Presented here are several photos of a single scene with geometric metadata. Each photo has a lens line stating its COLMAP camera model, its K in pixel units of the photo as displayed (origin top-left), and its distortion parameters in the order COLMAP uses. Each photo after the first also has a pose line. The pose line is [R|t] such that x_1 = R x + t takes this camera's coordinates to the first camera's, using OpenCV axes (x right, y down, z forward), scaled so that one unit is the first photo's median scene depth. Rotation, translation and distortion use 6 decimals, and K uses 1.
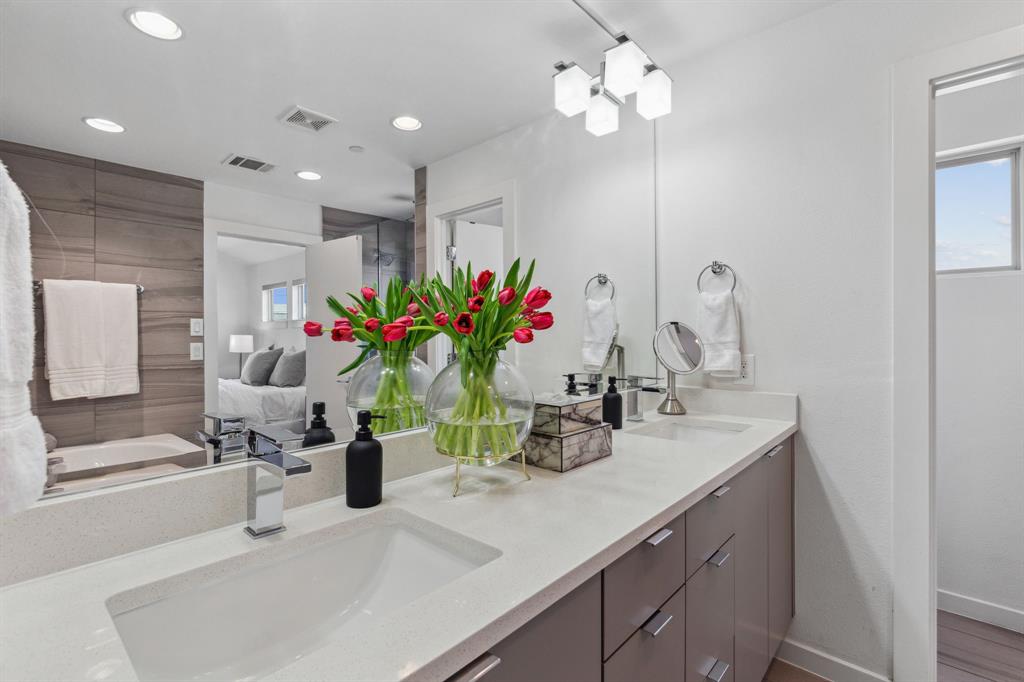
lens RADIAL K [[468.4, 0, 515.7], [0, 468.4, 331.0], [0, 0, 1]] dist [0.004464, -0.000179]
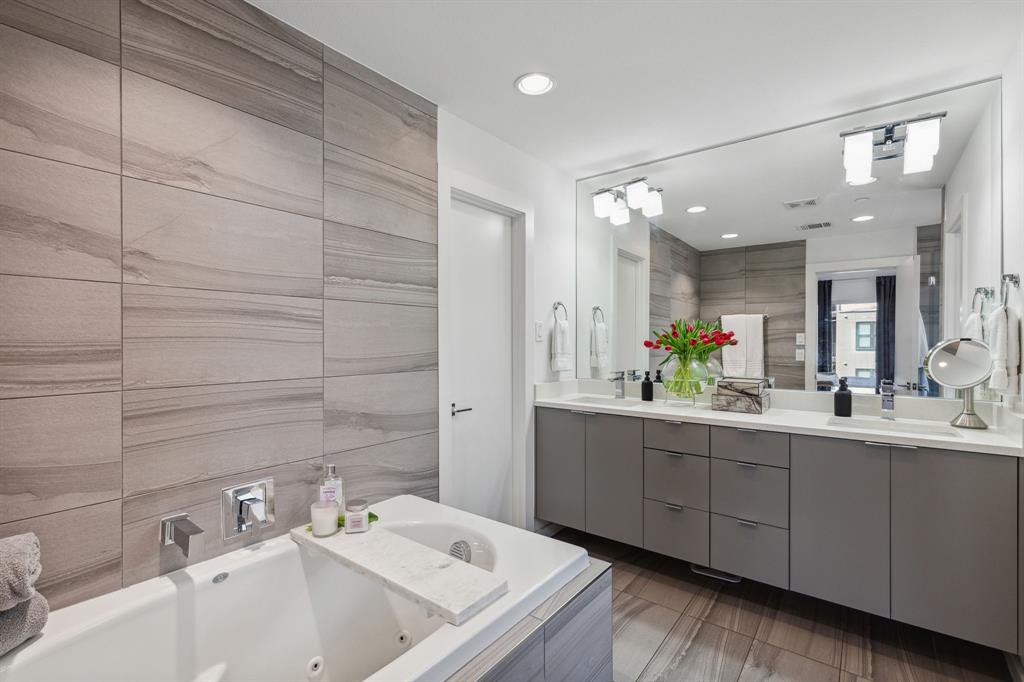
lens RADIAL K [[468.4, 0, 509.8], [0, 468.4, 340.5], [0, 0, 1]] dist [0.004464, -0.000179]
pose [[0.083622, 0.001878, -0.996496, 0.984644], [0.007471, 0.999969, 0.002512, -0.018915], [0.996470, -0.007655, 0.083605, -0.066703]]
